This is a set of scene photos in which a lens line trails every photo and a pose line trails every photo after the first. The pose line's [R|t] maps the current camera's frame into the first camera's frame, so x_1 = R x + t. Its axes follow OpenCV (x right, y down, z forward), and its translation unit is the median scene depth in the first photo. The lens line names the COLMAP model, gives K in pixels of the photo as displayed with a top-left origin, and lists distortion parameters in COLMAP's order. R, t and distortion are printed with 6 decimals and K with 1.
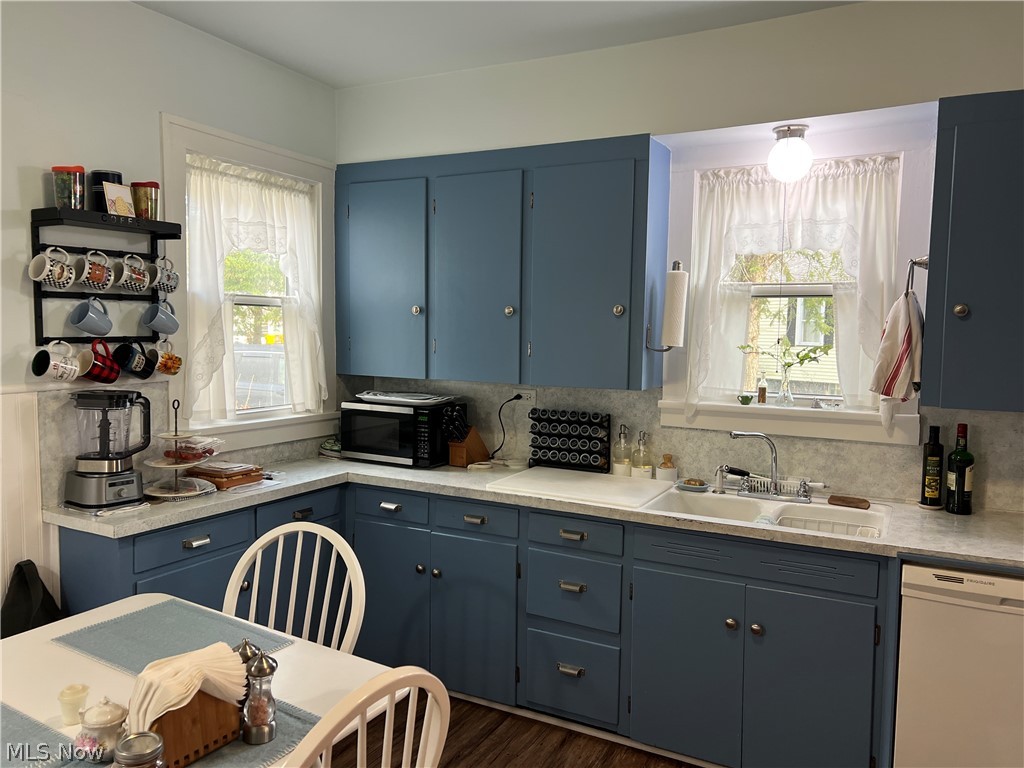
lens RADIAL K [[769.0, 0, 513.7], [0, 769.0, 389.2], [0, 0, 1]] dist [0.029971, -0.036632]
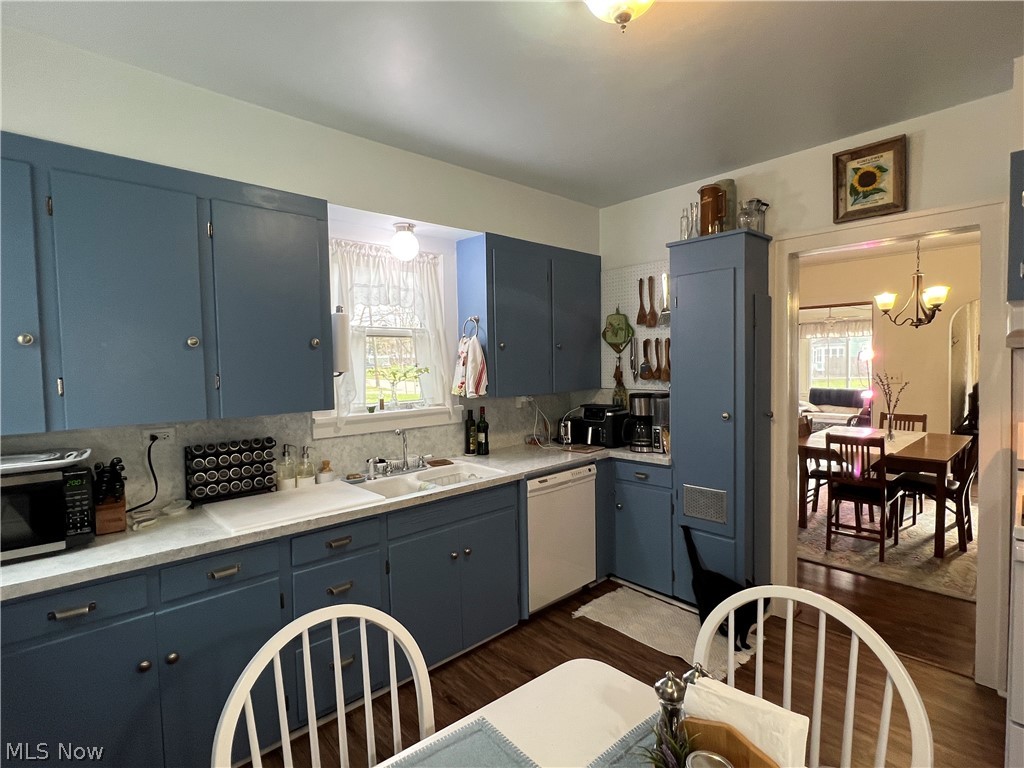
lens RADIAL K [[501.8, 0, 514.5], [0, 501.8, 379.8], [0, 0, 1]] dist [-0.004358, -0.001319]
pose [[0.324784, -0.051112, 0.944406, -0.473570], [0.101433, 0.994662, 0.018949, -0.030347], [-0.940333, 0.089639, 0.328235, 0.460244]]
